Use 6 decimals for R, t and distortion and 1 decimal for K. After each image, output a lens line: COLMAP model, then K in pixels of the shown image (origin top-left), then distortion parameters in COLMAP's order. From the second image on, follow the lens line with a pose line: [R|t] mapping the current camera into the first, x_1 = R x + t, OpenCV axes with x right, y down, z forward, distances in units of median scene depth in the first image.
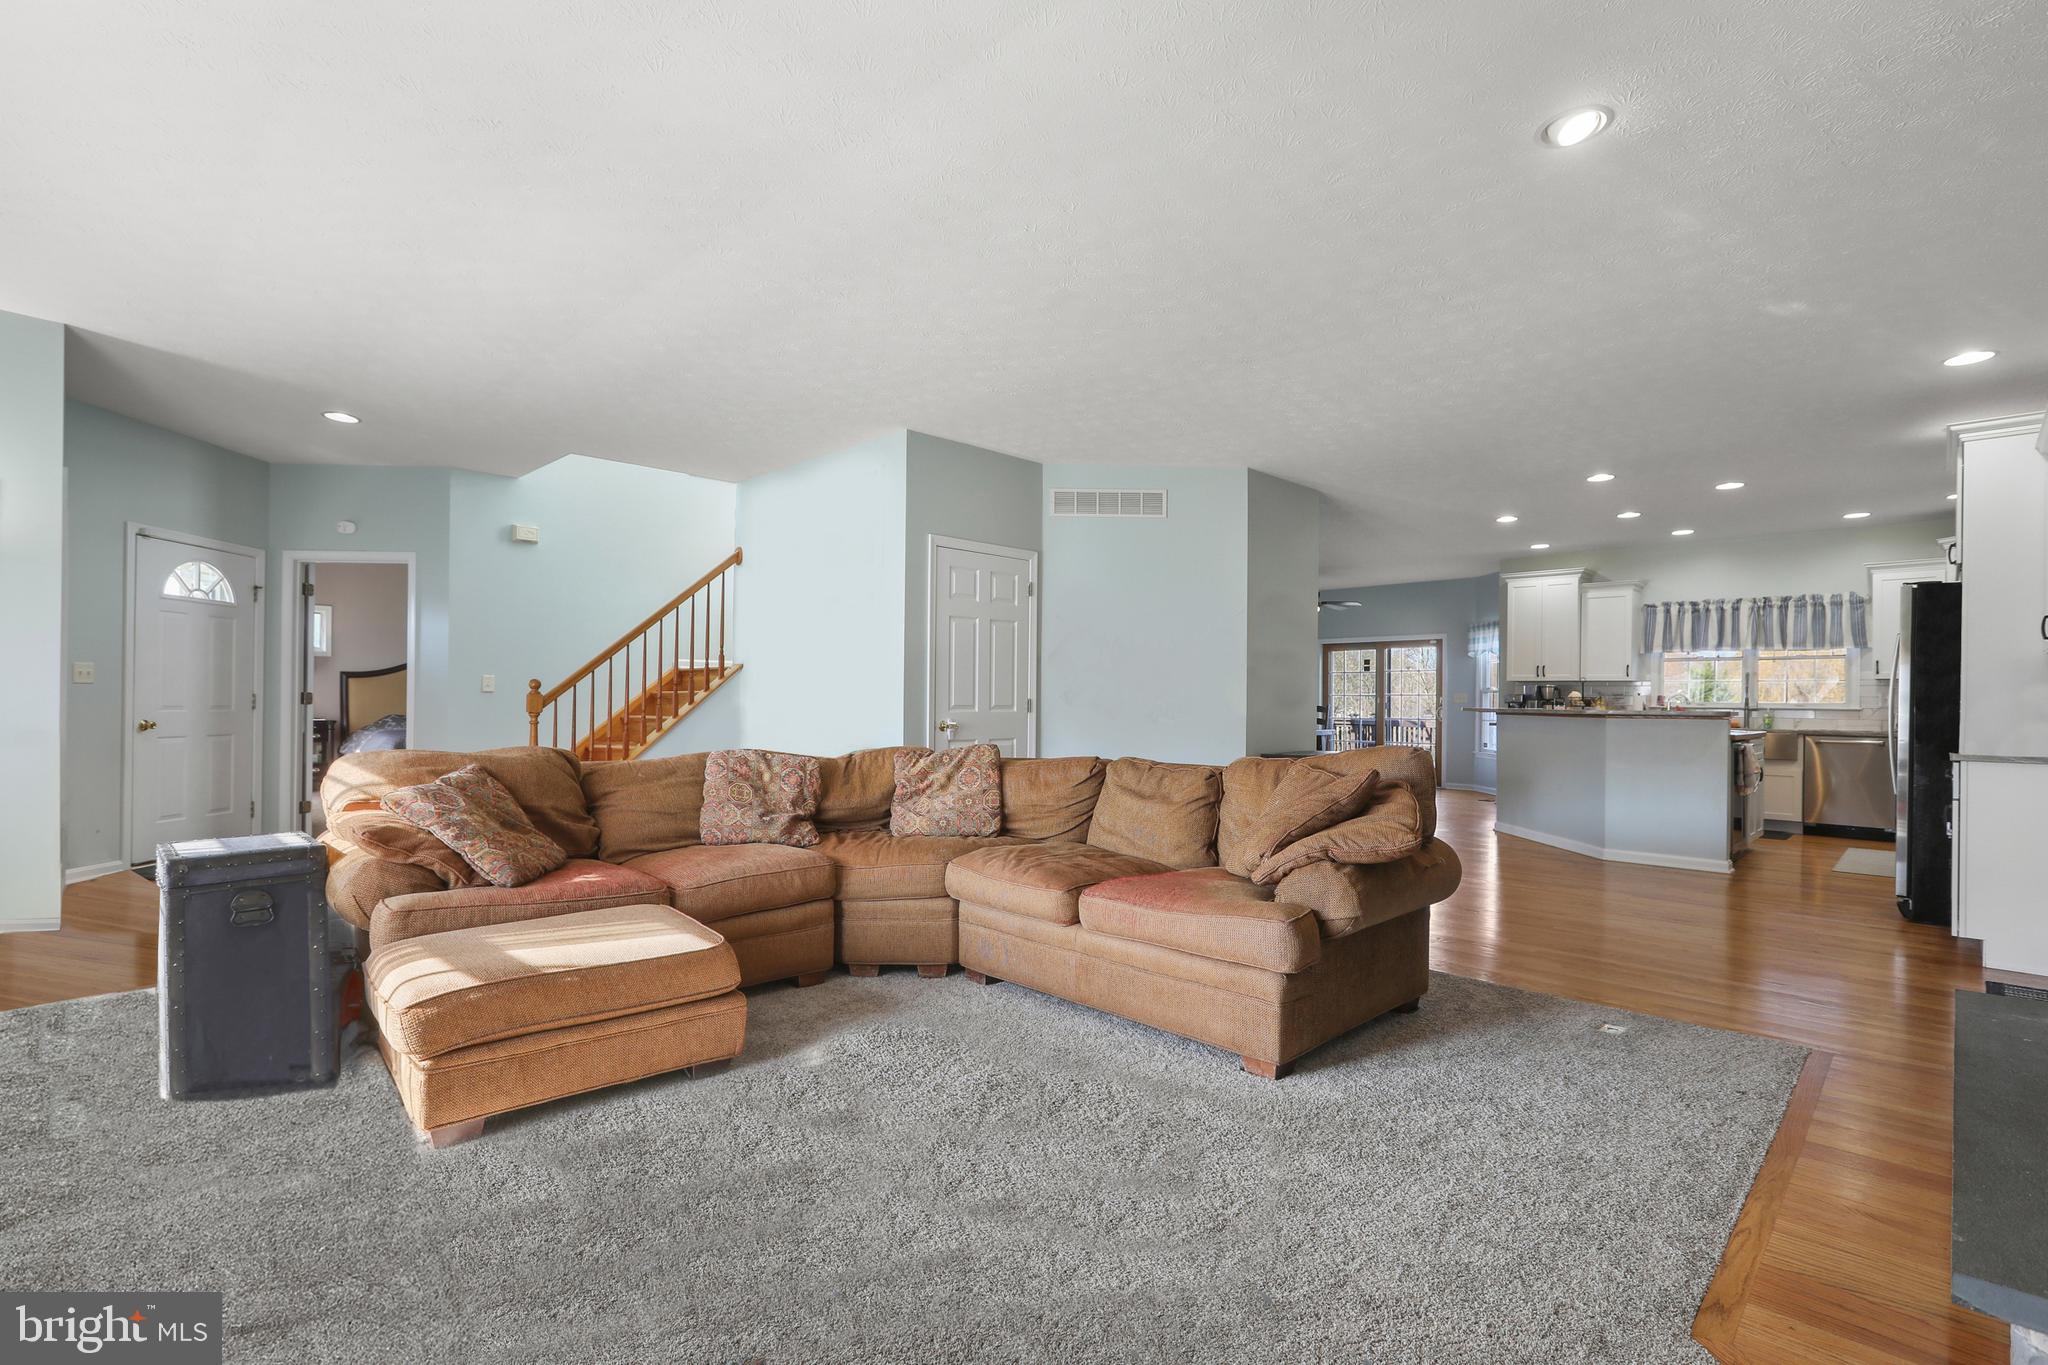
lens RADIAL K [[928.7, 0, 1029.1], [0, 928.7, 698.3], [0, 0, 1]] dist [0.000978, 0.000508]
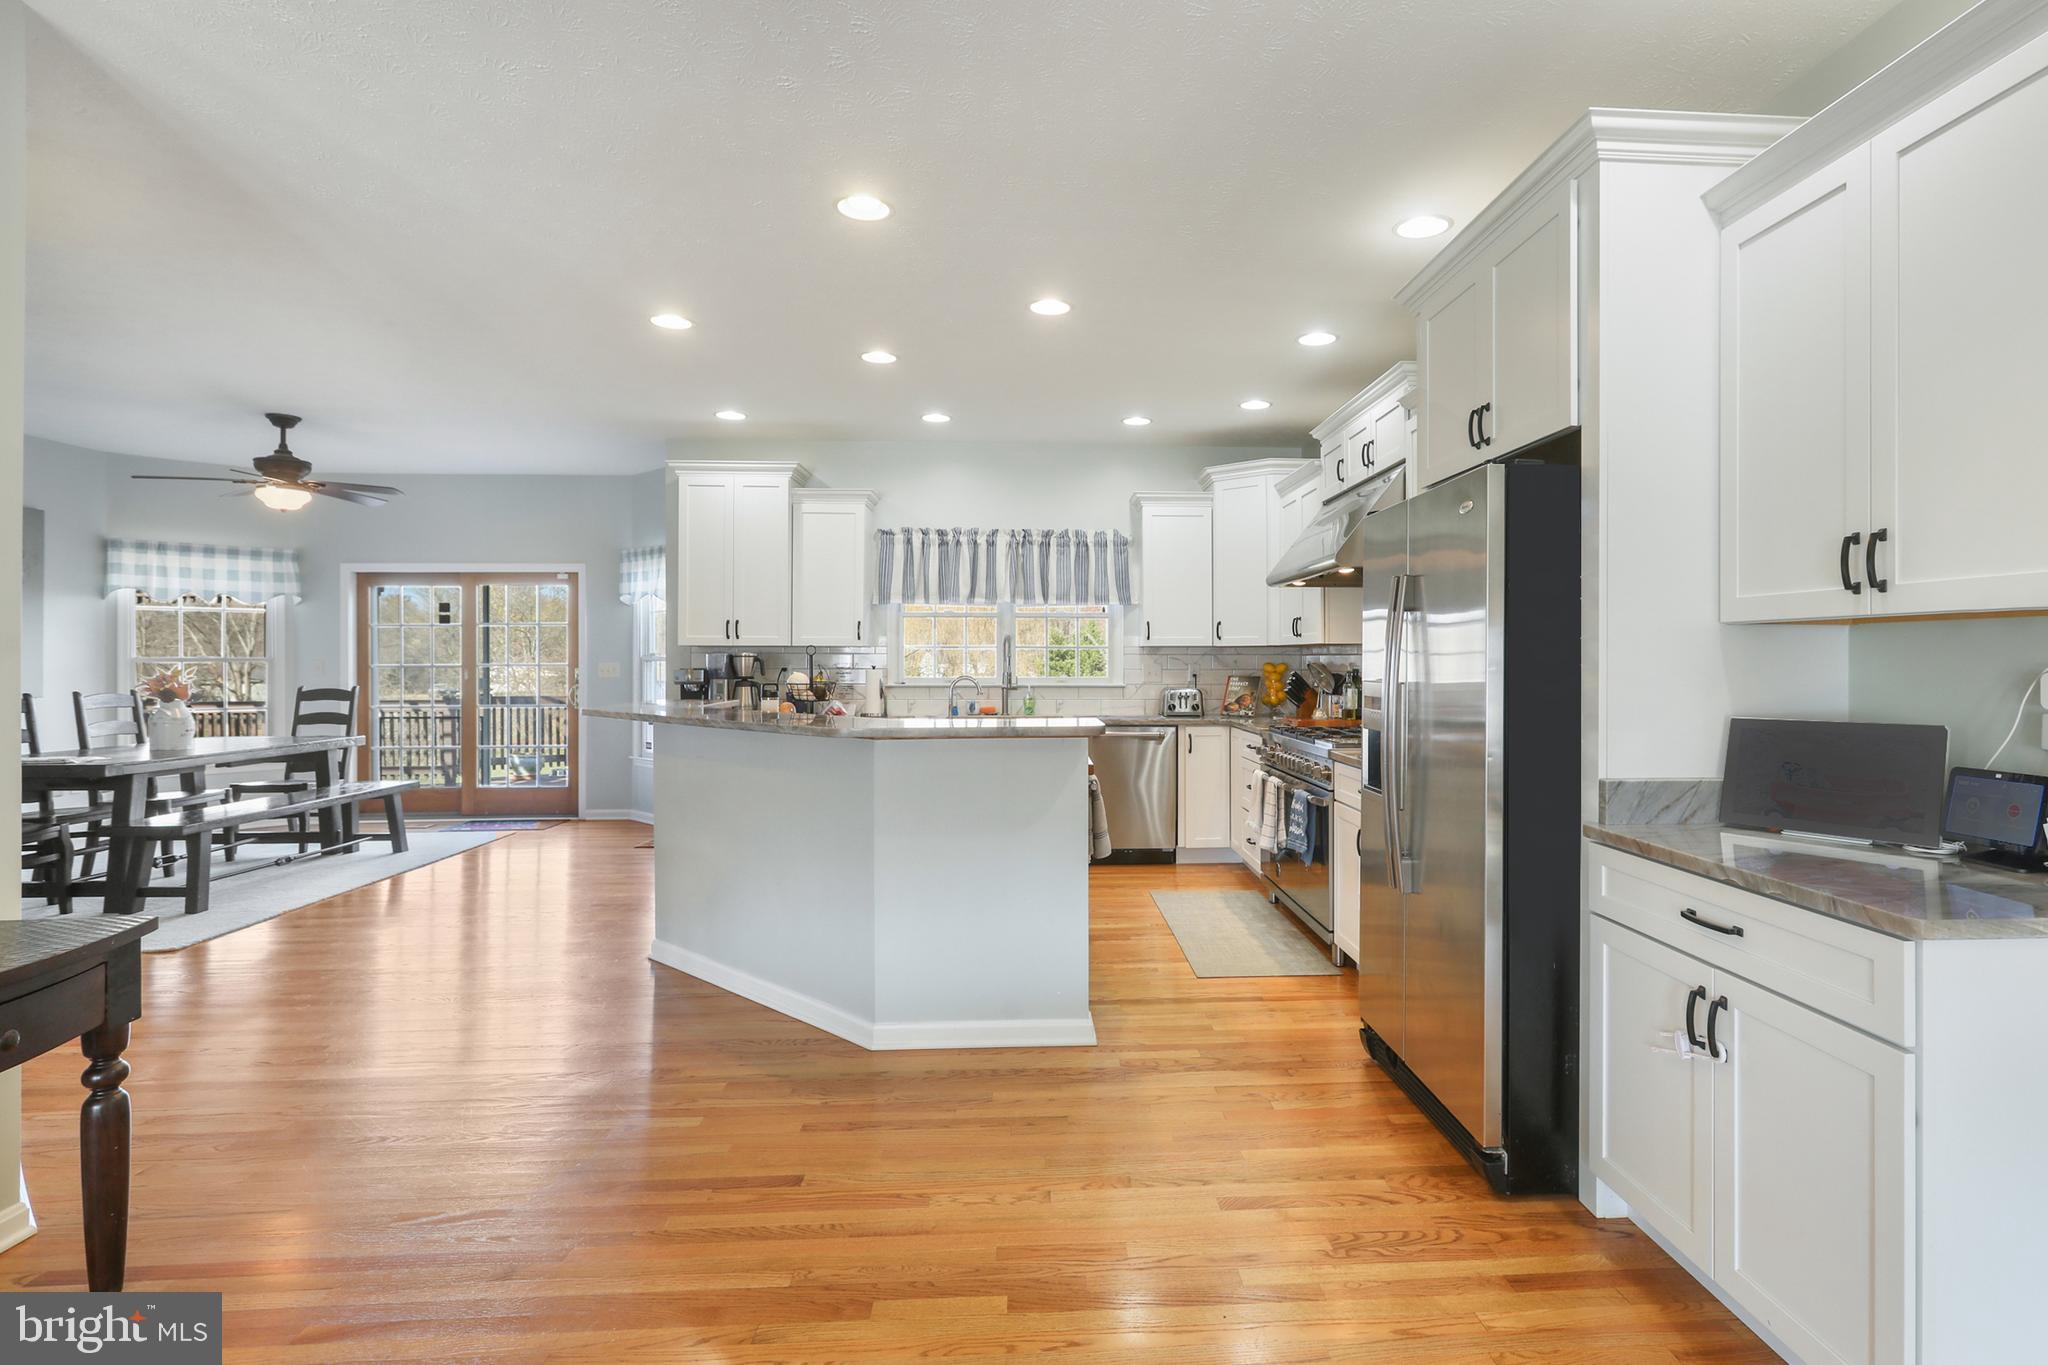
lens RADIAL K [[1069.2, 0, 1105.8], [0, 1069.2, 659.3], [0, 0, 1]] dist [0.000164, 0.000187]
pose [[0.662601, -0.010116, 0.748904, 0.211500], [0.005707, 0.999948, 0.008458, -0.015588], [-0.748951, -0.001330, 0.662624, 0.396003]]
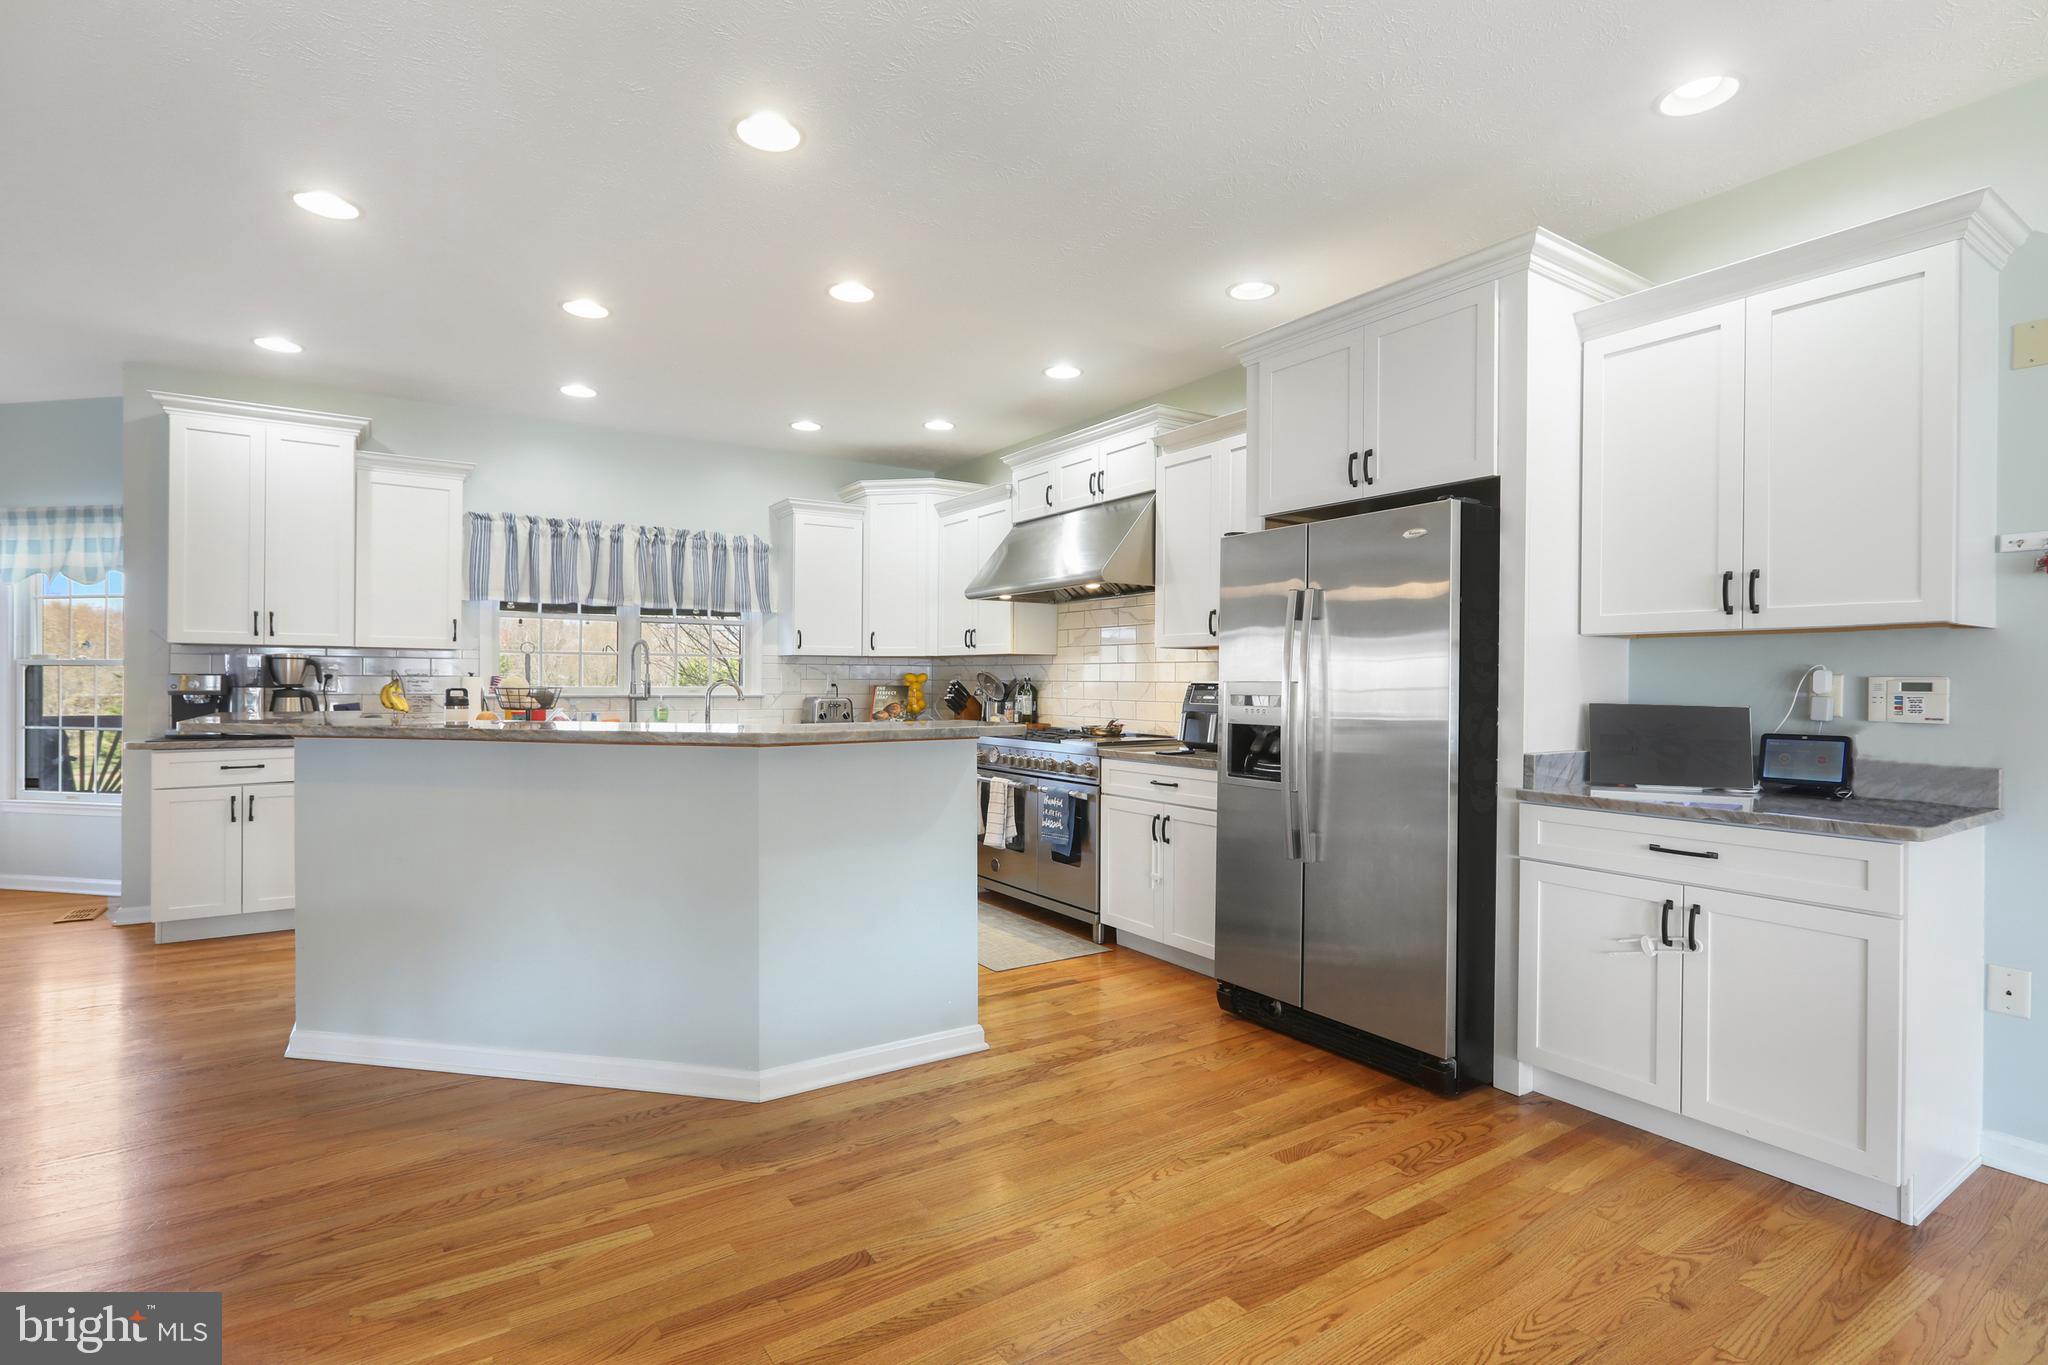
lens RADIAL K [[975.7, 0, 1079.5], [0, 975.7, 680.4], [0, 0, 1]] dist [0.001604, 0.000175]
pose [[0.187633, -0.010067, 0.982188, 0.162254], [-0.005110, 0.999924, 0.011225, -0.009302], [-0.982226, -0.007126, 0.187568, 0.553107]]
